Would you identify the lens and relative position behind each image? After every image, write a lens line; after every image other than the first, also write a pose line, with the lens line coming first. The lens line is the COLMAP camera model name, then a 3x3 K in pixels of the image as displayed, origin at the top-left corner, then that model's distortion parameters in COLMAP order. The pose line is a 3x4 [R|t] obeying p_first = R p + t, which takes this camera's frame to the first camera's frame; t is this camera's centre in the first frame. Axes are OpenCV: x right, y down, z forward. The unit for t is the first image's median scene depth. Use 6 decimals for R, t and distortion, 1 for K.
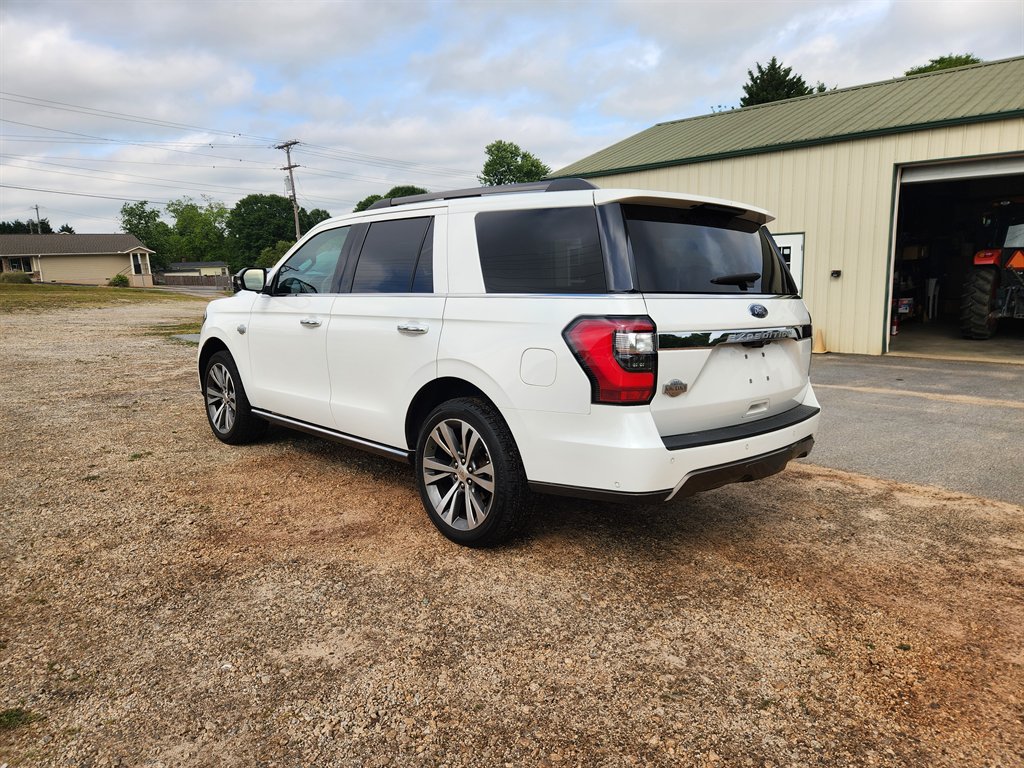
lens RADIAL K [[689.1, 0, 518.5], [0, 689.1, 382.1], [0, 0, 1]] dist [0.086674, -0.077370]
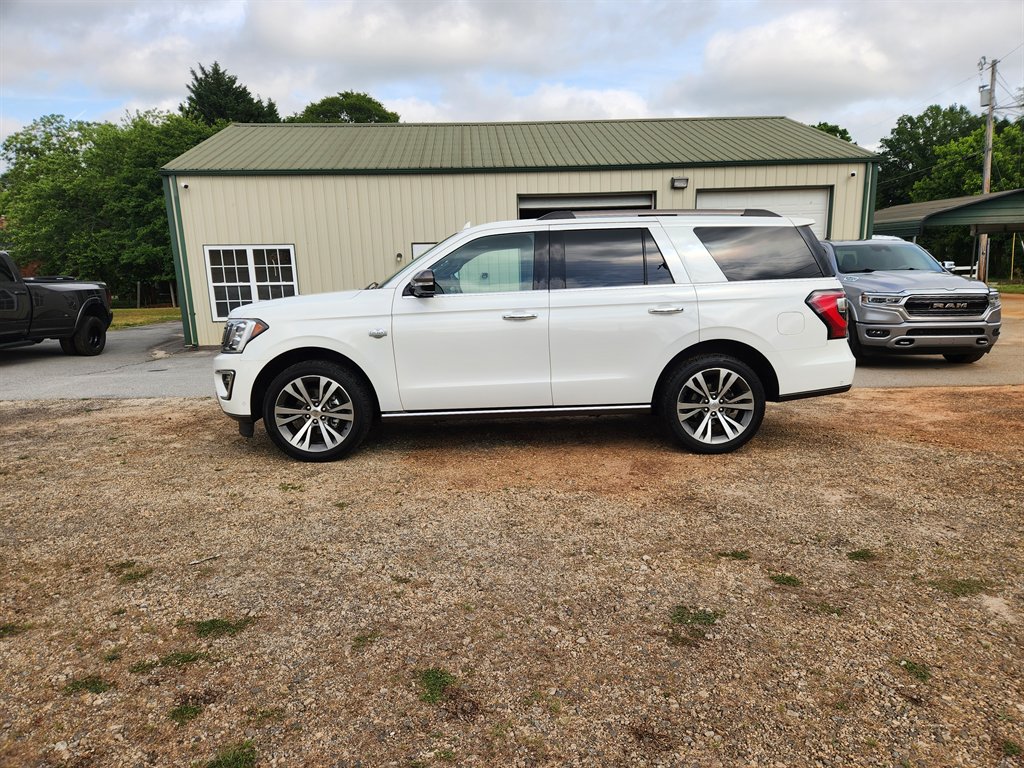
lens RADIAL K [[689.1, 0, 518.5], [0, 689.1, 382.1], [0, 0, 1]] dist [0.086674, -0.077370]
pose [[0.678681, -0.125444, 0.723641, -1.113466], [0.130158, 0.990252, 0.049590, -0.034708], [-0.722808, 0.060531, 0.688393, 0.223071]]
